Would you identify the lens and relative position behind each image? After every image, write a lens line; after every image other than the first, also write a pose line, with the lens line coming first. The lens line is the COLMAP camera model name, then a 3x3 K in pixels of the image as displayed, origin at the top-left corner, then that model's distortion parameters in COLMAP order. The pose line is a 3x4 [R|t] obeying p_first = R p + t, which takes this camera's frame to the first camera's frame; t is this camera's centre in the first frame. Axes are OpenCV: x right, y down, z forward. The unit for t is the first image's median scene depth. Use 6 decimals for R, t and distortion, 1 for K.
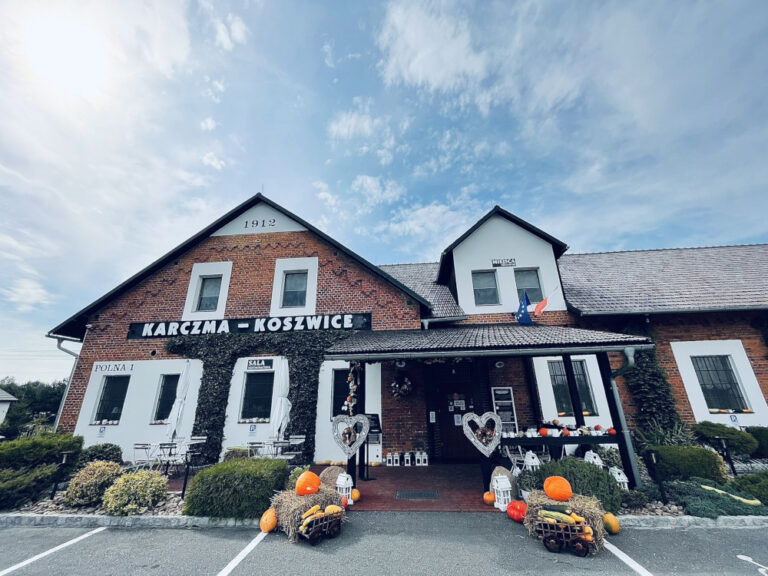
lens RADIAL K [[311.0, 0, 382.9], [0, 311.0, 288.0], [0, 0, 1]] dist [-0.005975, 0.000488]
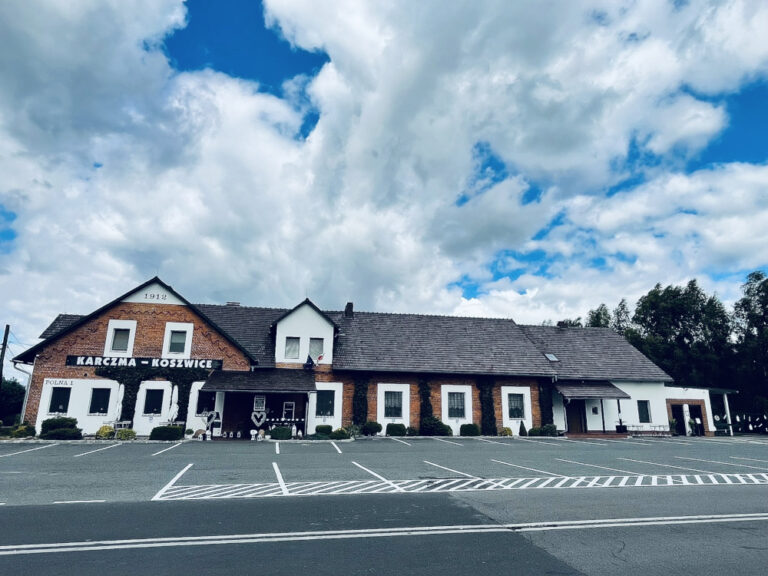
lens RADIAL K [[474.5, 0, 389.2], [0, 474.5, 290.3], [0, 0, 1]] dist [-0.010937, -0.000794]
pose [[0.958408, 0.098807, 0.267753, 0.110273], [-0.124774, 0.988814, 0.081727, -0.655784], [-0.256683, -0.111736, 0.960015, -1.820596]]
